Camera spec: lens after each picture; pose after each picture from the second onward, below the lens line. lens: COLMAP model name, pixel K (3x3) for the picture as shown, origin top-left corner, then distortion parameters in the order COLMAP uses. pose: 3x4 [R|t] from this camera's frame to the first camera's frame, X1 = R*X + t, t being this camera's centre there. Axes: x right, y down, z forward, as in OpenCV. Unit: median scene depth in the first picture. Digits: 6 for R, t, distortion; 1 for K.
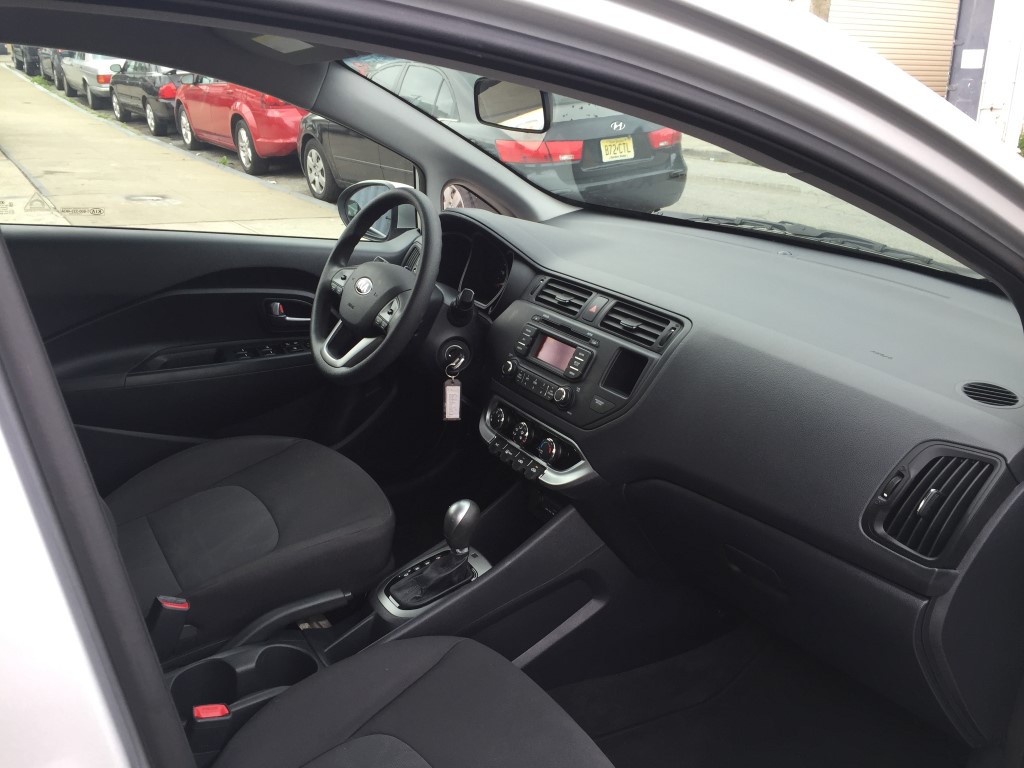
lens RADIAL K [[876.8, 0, 515.1], [0, 876.8, 379.5], [0, 0, 1]] dist [0.089074, -0.132153]
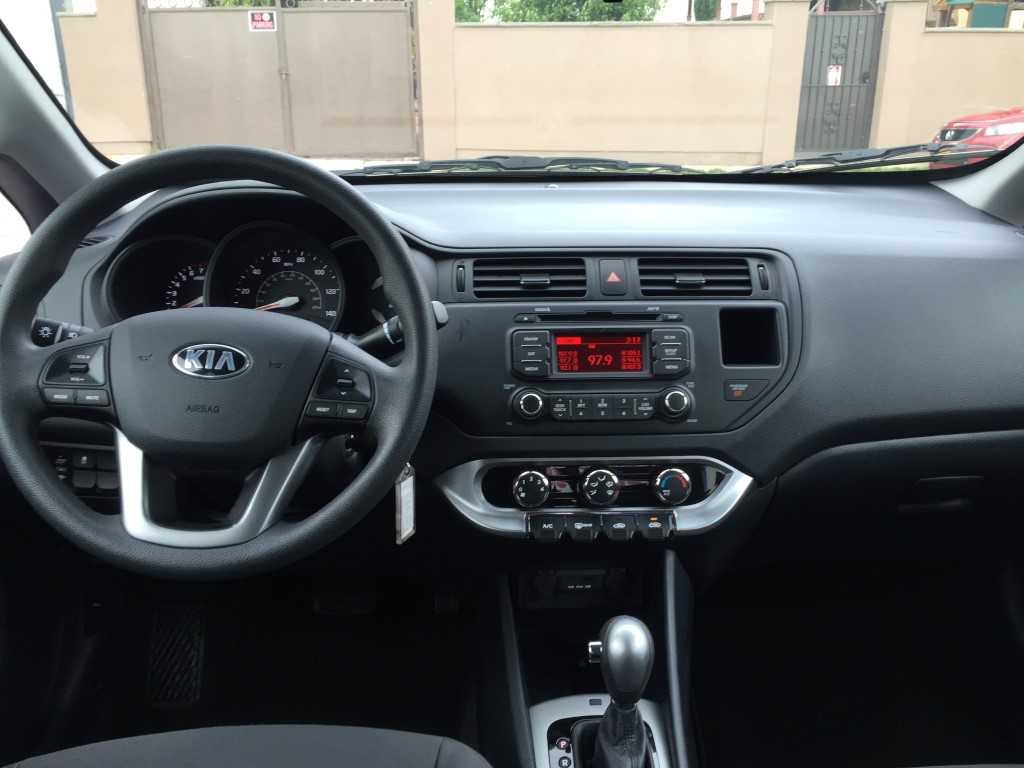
lens RADIAL K [[885.9, 0, 507.1], [0, 885.9, 374.4], [0, 0, 1]] dist [0.073144, -0.109389]
pose [[0.505433, -0.301384, 0.808520, -0.535023], [0.295942, 0.940731, 0.165663, -0.146808], [-0.810528, 0.155544, 0.564668, 0.666404]]
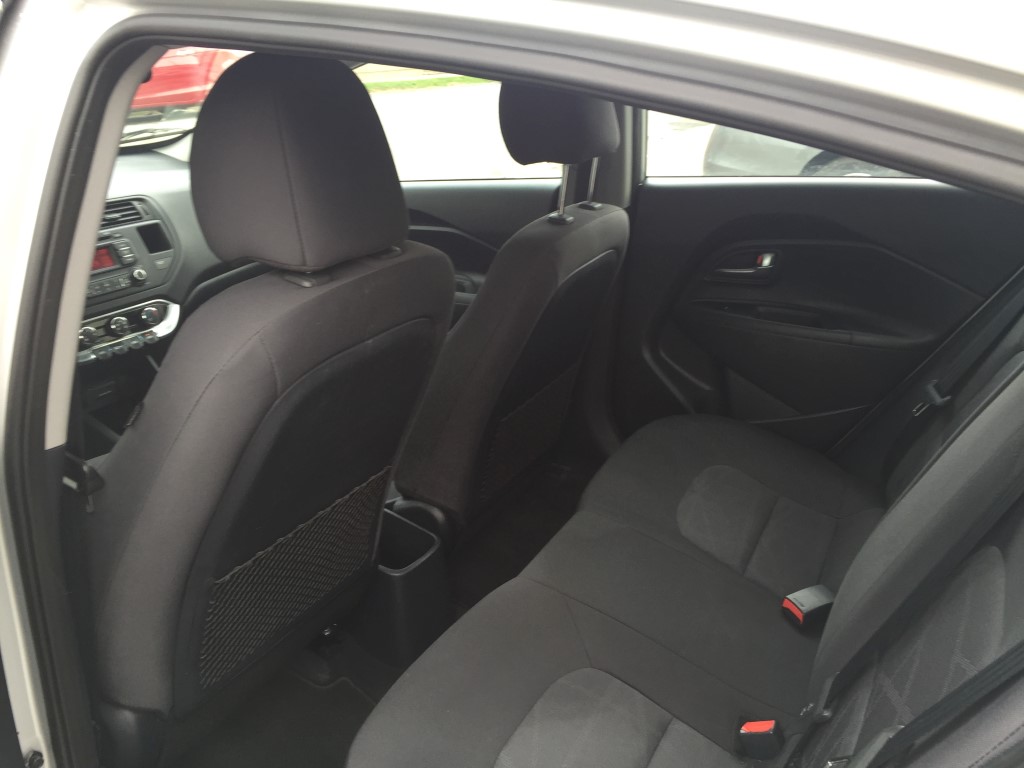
lens RADIAL K [[876.8, 0, 515.1], [0, 876.8, 379.5], [0, 0, 1]] dist [0.089074, -0.132153]
pose [[-0.463357, -0.364725, 0.807636, -1.335348], [0.266759, 0.811697, 0.519603, -0.394548], [-0.845068, 0.456206, -0.278812, 0.903705]]
